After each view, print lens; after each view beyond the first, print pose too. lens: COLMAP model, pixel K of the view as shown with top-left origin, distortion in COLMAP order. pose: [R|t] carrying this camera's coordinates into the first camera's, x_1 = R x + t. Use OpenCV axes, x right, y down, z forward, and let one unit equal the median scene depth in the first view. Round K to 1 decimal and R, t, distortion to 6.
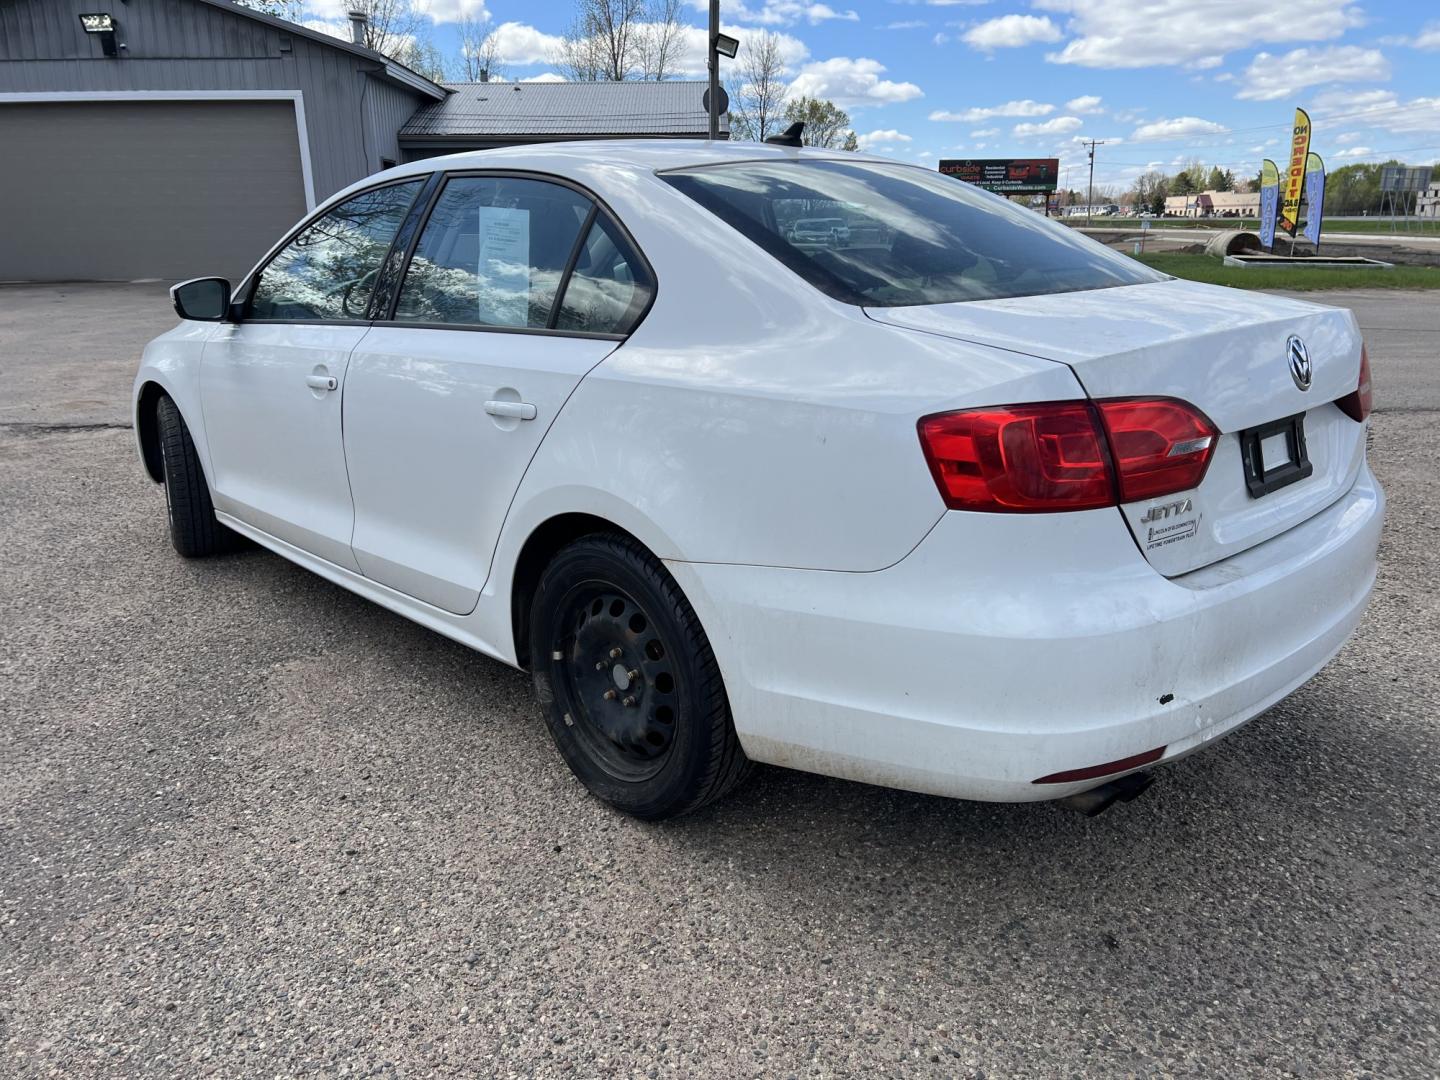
lens RADIAL K [[1100.7, 0, 722.6], [0, 1100.7, 532.1], [0, 0, 1]] dist [0.051047, -0.041195]
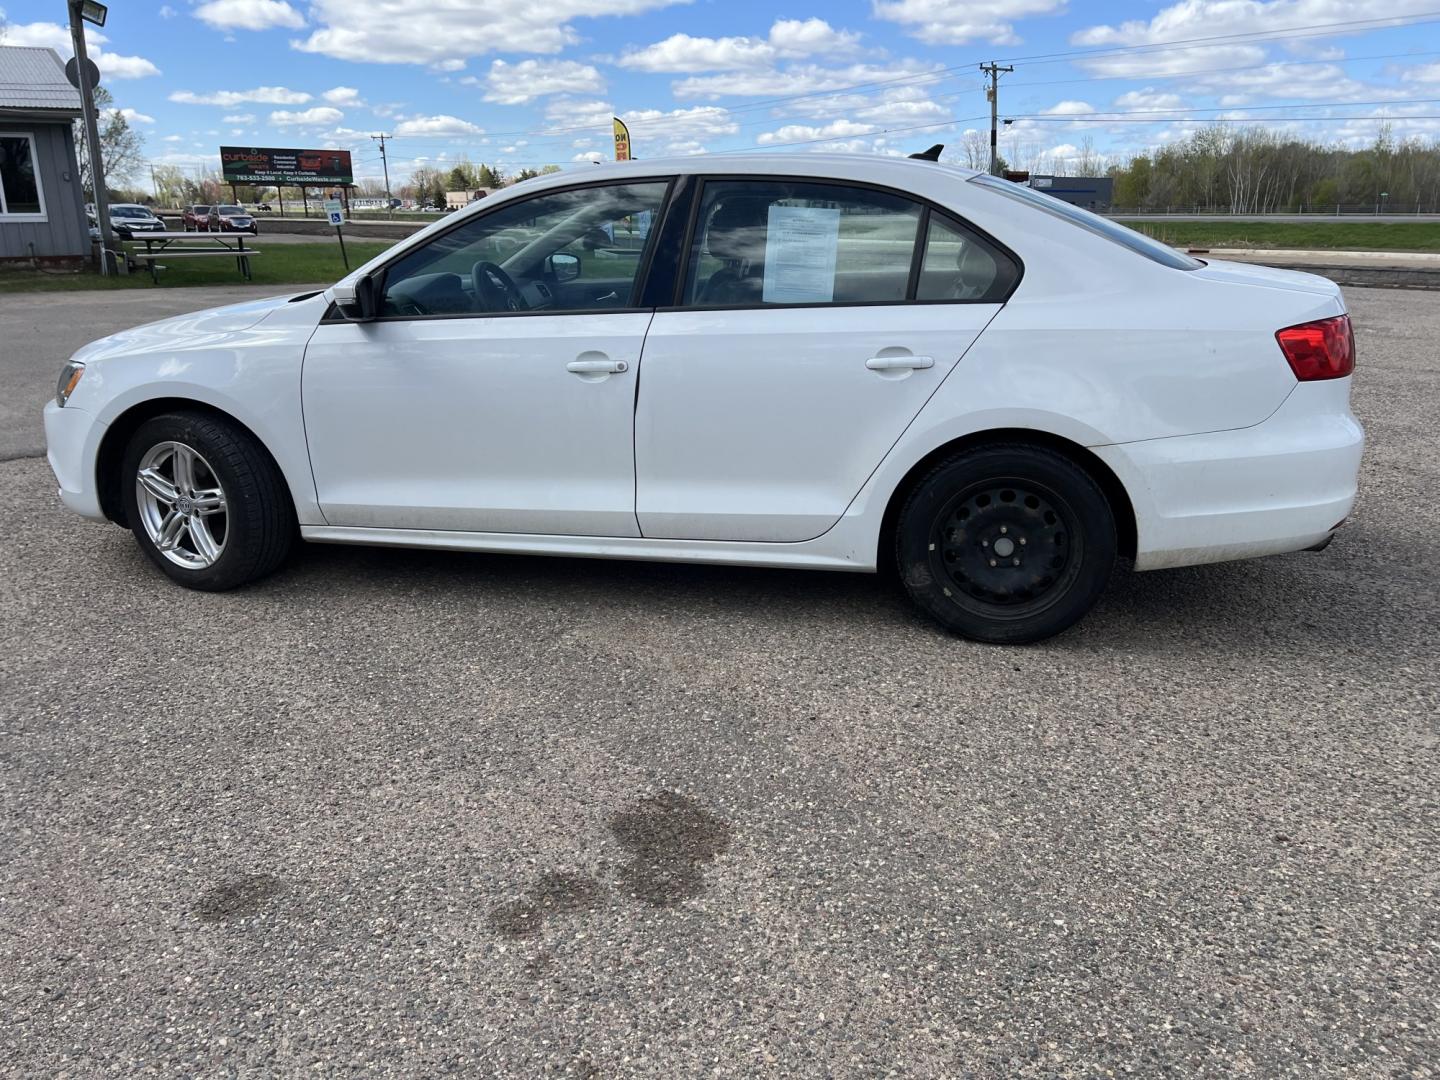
lens RADIAL K [[1100.7, 0, 722.6], [0, 1100.7, 532.1], [0, 0, 1]] dist [0.051047, -0.041195]
pose [[0.820047, -0.156160, 0.550578, -0.675689], [0.152888, 0.986865, 0.052189, -0.008320], [-0.551496, 0.041380, 0.833151, 0.021223]]
